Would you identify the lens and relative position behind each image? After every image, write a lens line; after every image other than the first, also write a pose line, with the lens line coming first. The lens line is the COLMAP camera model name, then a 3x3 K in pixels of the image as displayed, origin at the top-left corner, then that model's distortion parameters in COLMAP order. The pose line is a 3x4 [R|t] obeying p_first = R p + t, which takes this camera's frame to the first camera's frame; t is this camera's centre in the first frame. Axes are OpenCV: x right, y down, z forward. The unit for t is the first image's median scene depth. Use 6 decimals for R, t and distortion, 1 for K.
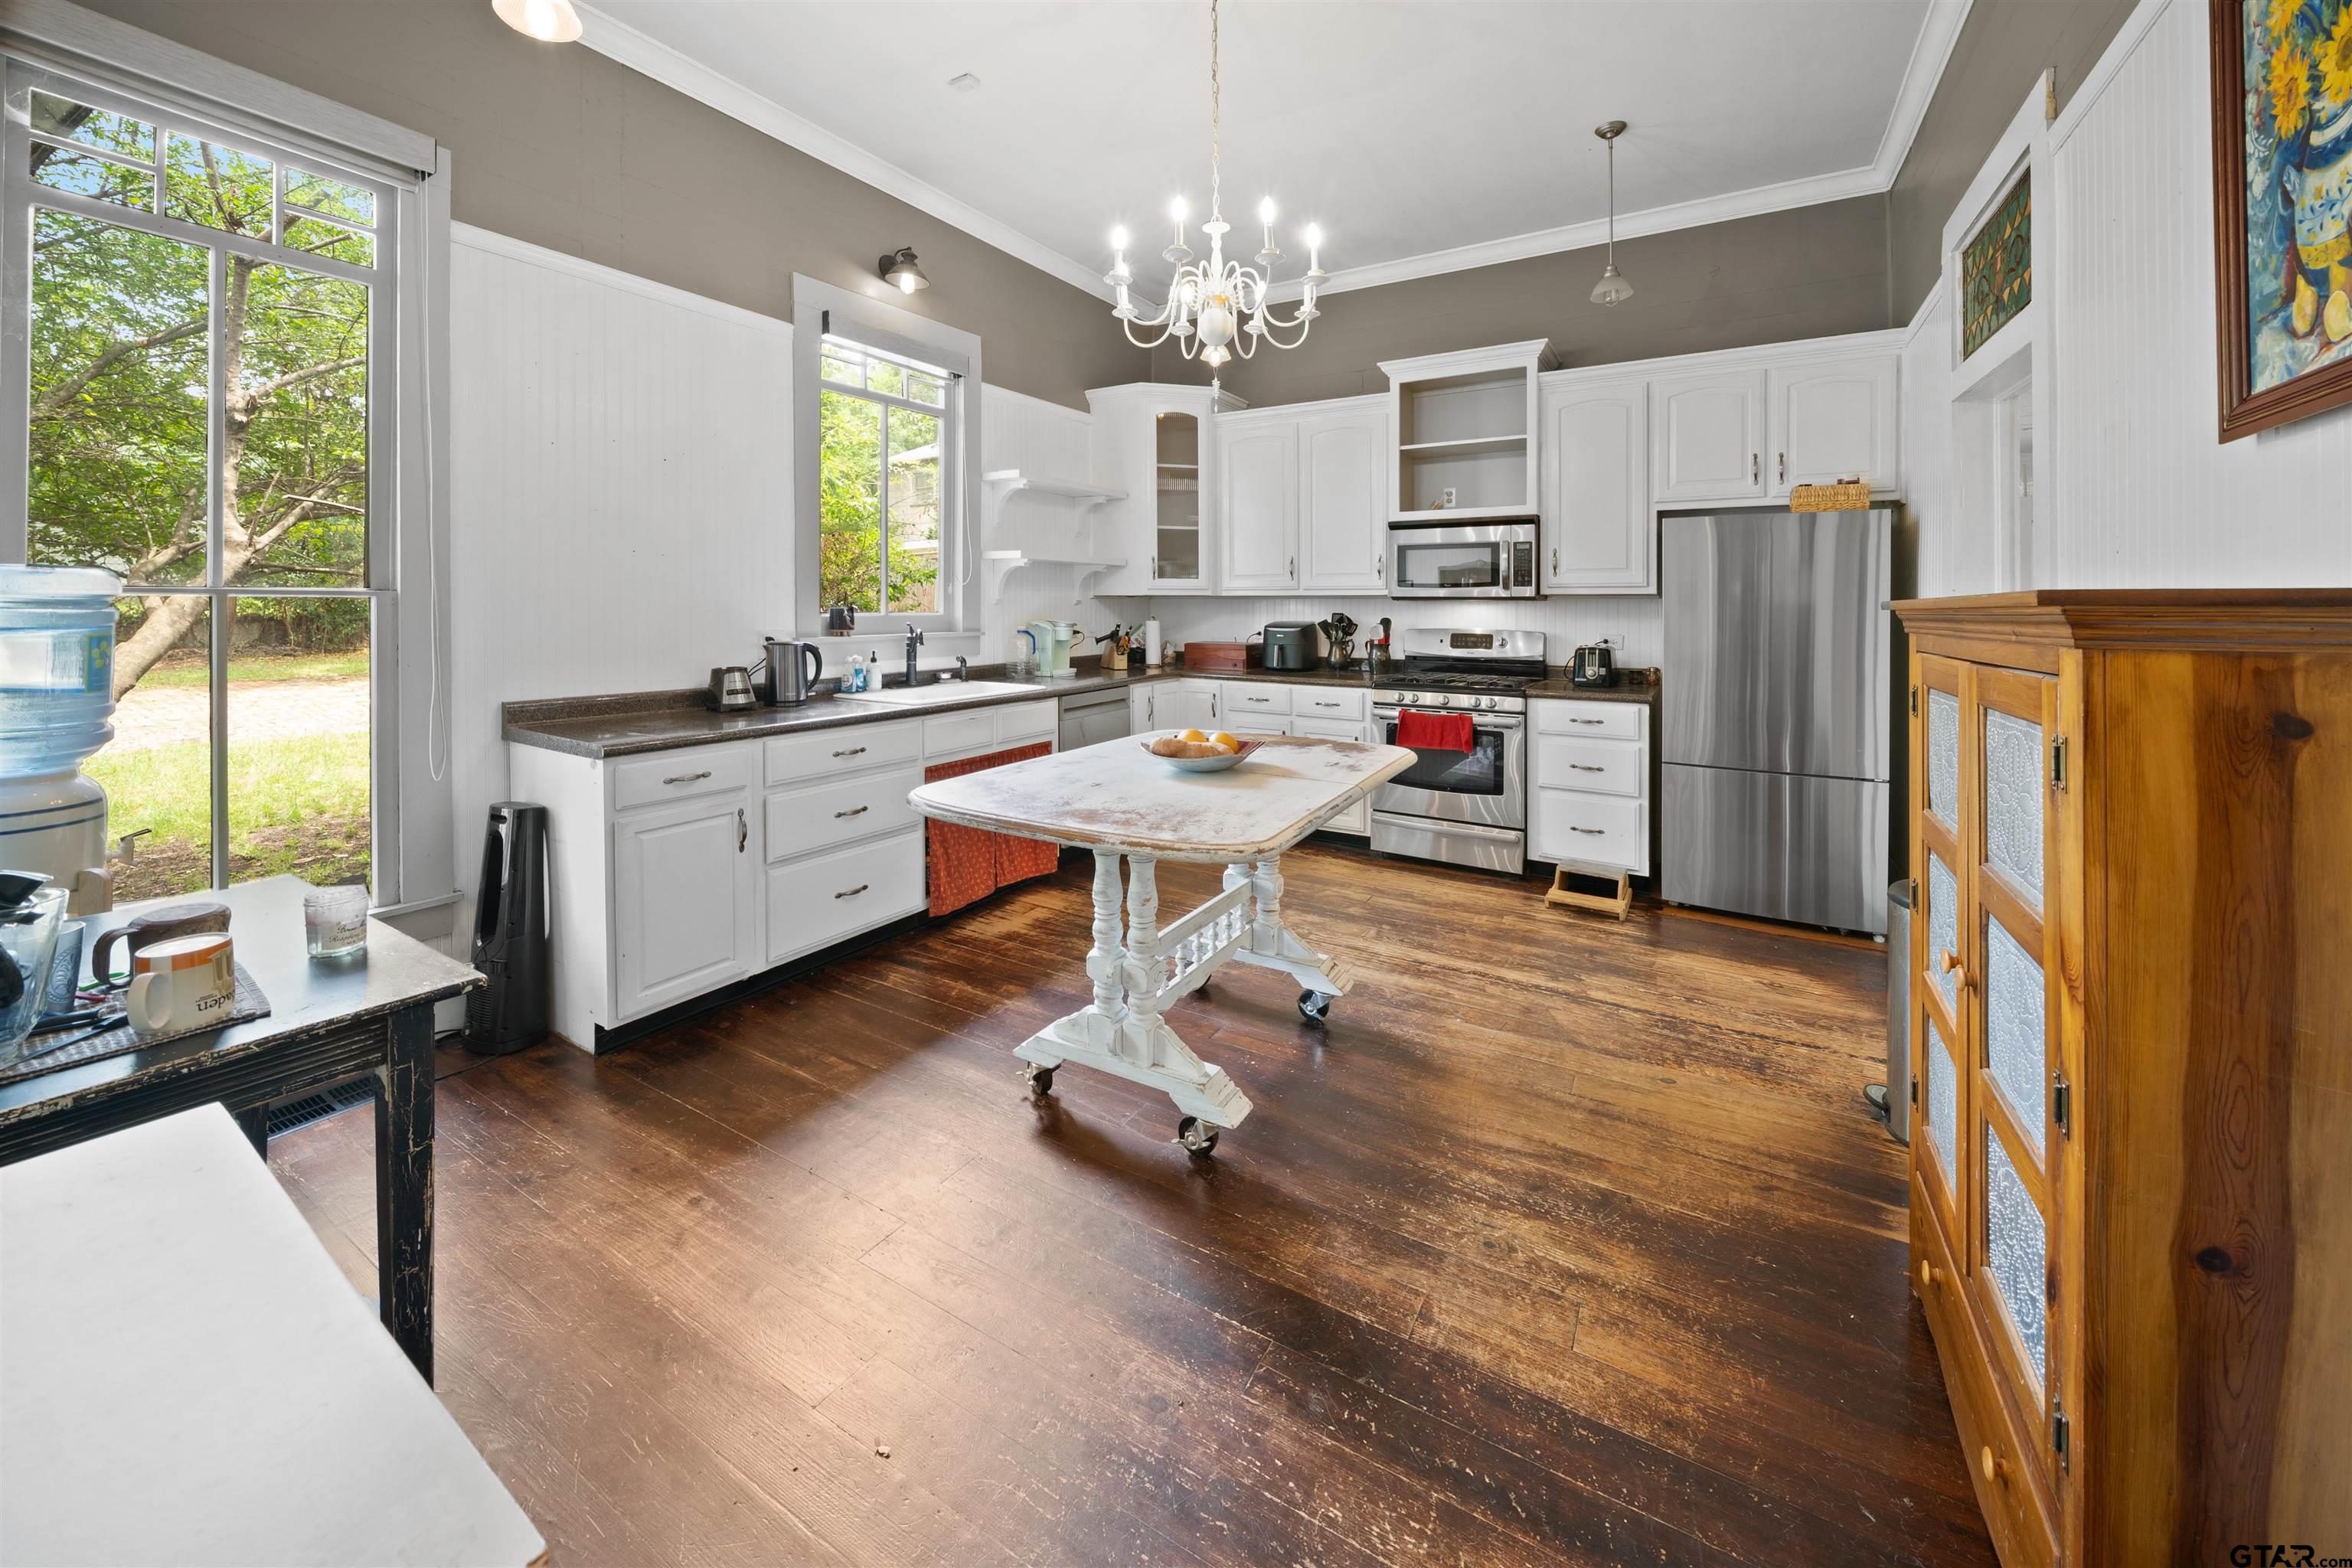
lens RADIAL K [[847.7, 0, 1178.5], [0, 847.7, 598.6], [0, 0, 1]] dist [-0.003326, -0.000453]
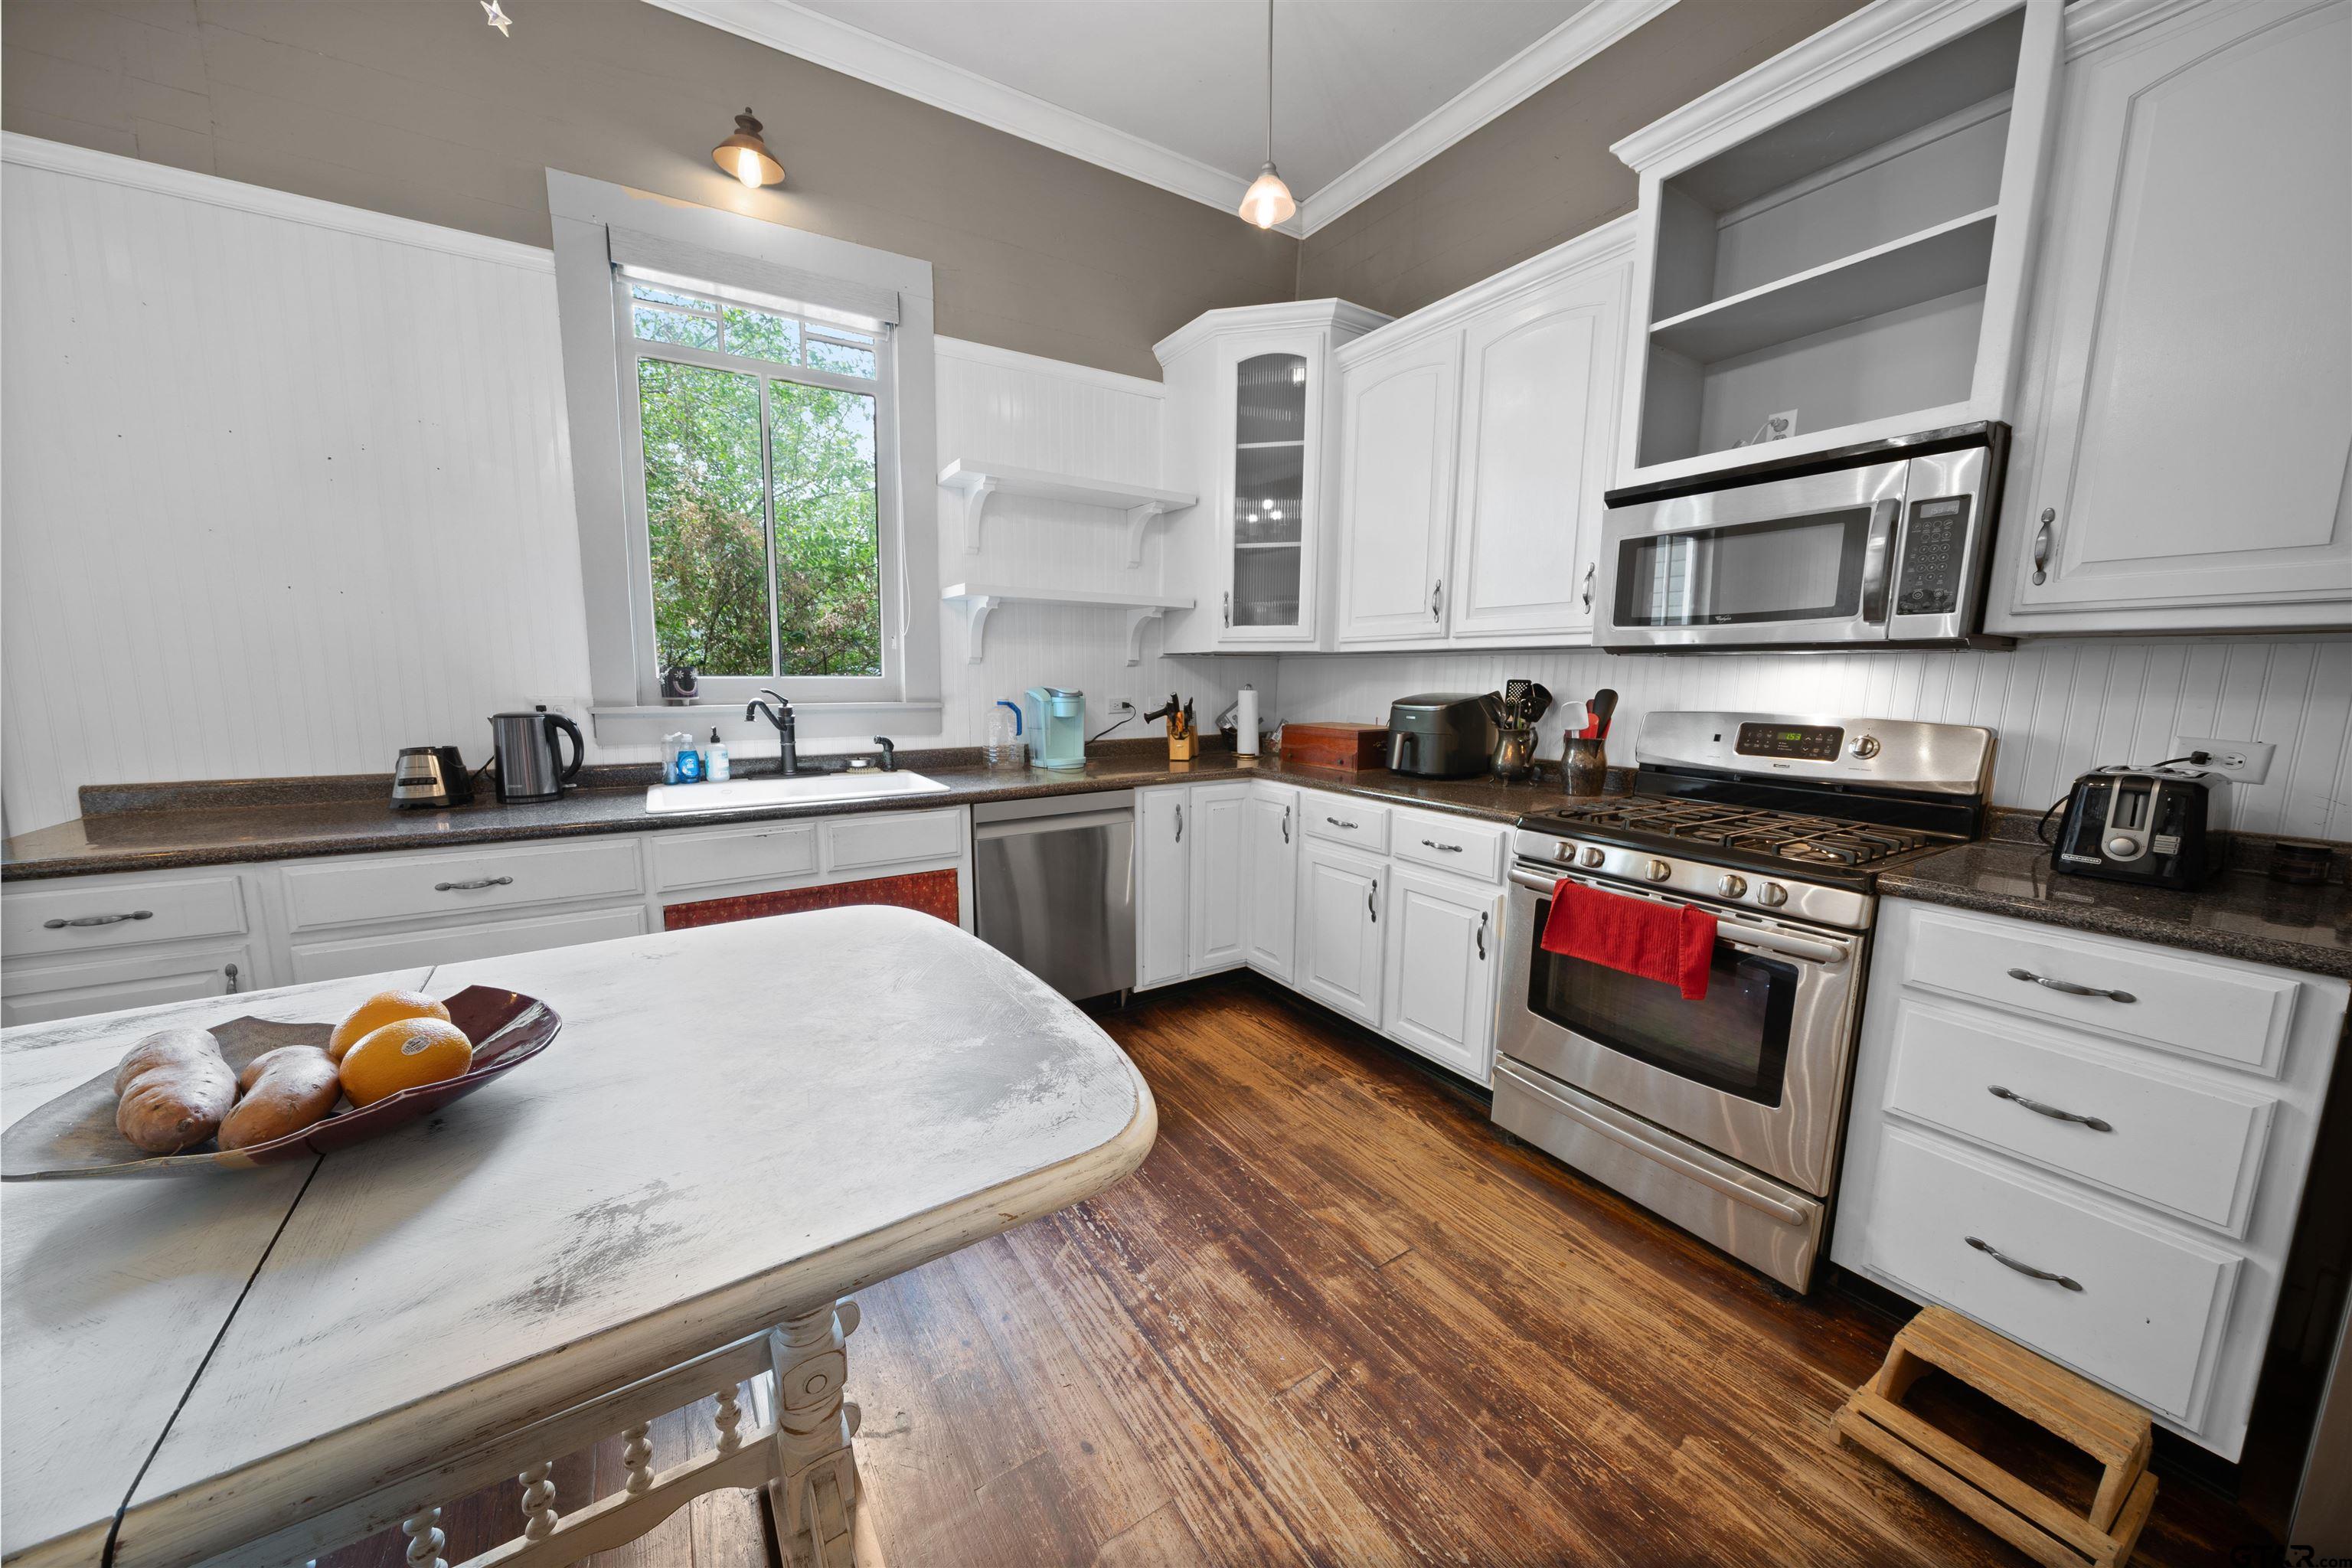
lens RADIAL K [[802.1, 0, 1164.7], [0, 802.1, 789.5], [0, 0, 1]] dist [-0.004329, -0.000293]
pose [[0.895054, 0.065410, -0.441134, 0.249188], [0.001133, 0.988848, 0.148921, 0.011138], [0.445955, -0.133792, 0.884999, 0.479364]]
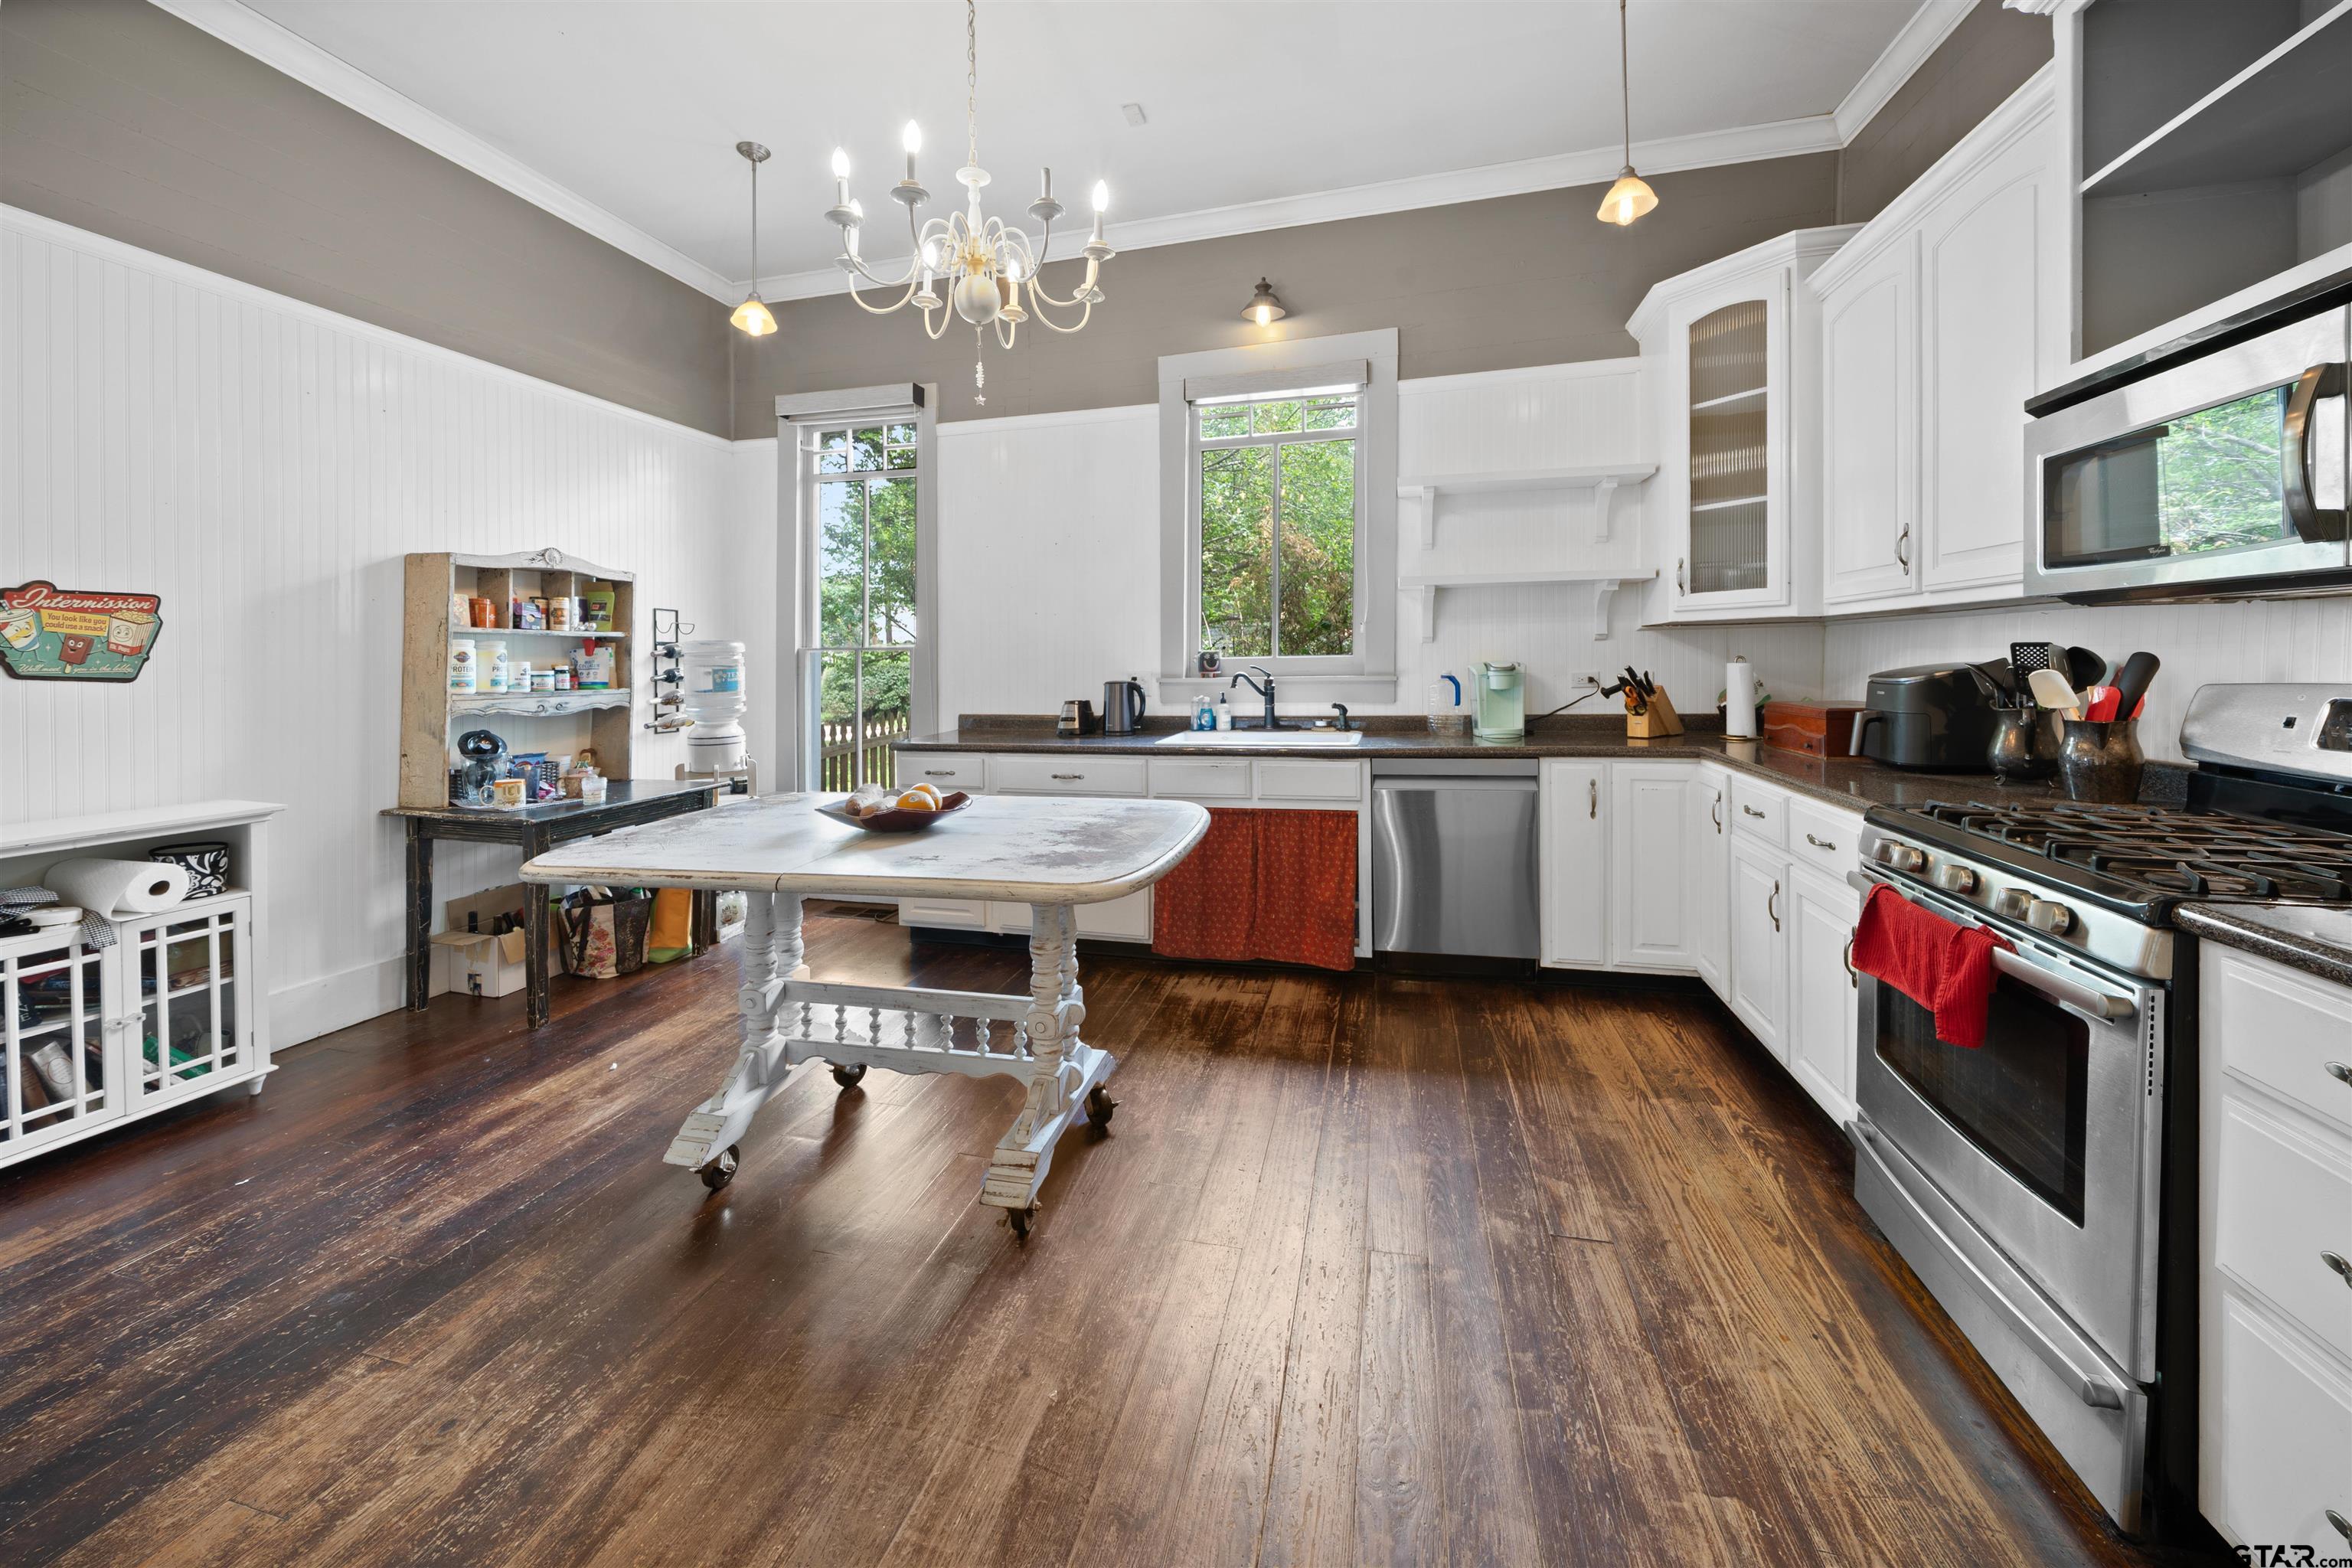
lens RADIAL K [[847.7, 0, 1192.9], [0, 847.7, 662.2], [0, 0, 1]] dist [-0.003326, -0.000453]
pose [[0.311541, -0.004859, -0.950220, 0.521768], [0.024136, 0.999705, 0.002802, 0.018175], [0.949926, -0.023807, 0.311566, 0.553419]]
